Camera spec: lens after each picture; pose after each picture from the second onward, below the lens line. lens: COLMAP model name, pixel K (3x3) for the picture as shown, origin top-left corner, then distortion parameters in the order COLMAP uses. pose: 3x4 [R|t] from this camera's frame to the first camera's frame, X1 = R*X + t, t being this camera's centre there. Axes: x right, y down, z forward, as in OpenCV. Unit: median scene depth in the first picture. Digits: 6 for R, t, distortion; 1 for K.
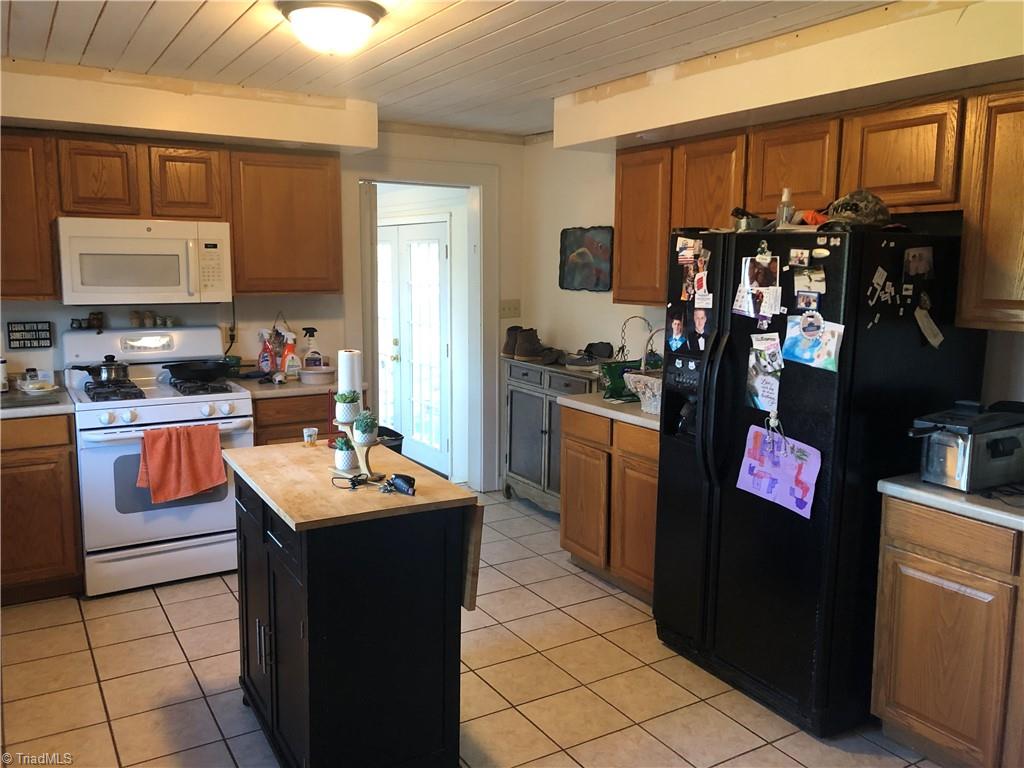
lens RADIAL K [[833.0, 0, 512.3], [0, 833.0, 381.7], [0, 0, 1]] dist [-0.004173, -0.014788]
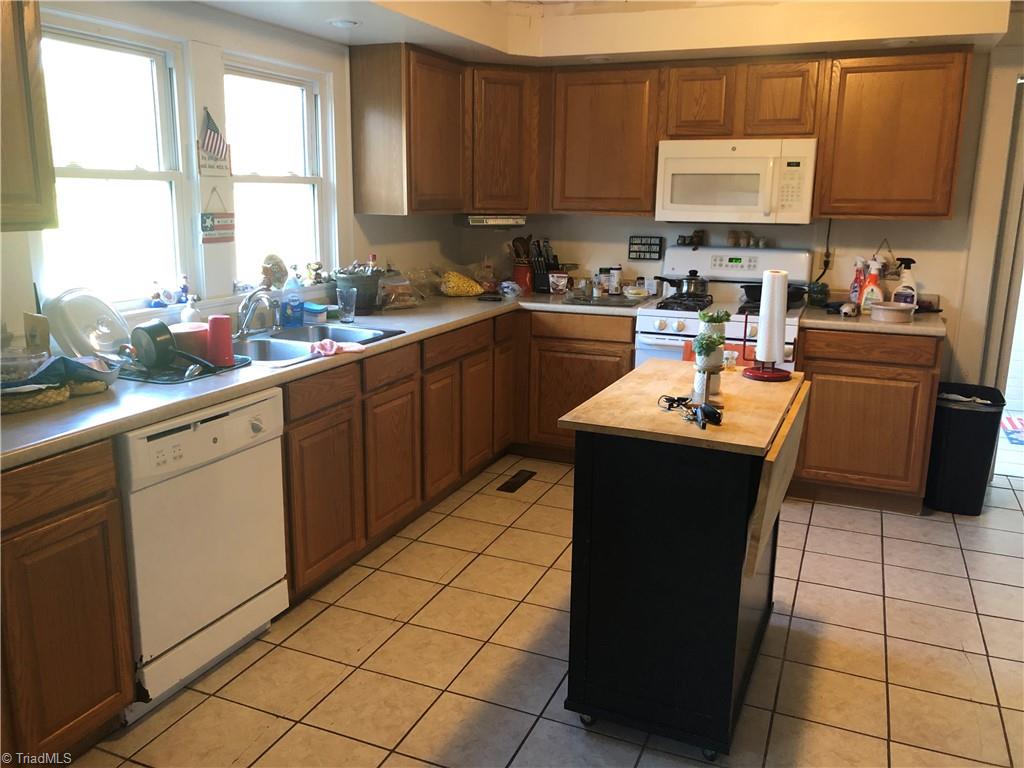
lens RADIAL K [[833.0, 0, 509.2], [0, 833.0, 382.3], [0, 0, 1]] dist [-0.004173, -0.014788]
pose [[0.567697, 0.176342, -0.804129, 0.273373], [-0.118844, 0.984112, 0.131911, -0.002742], [0.814614, 0.020681, 0.579635, 0.182169]]
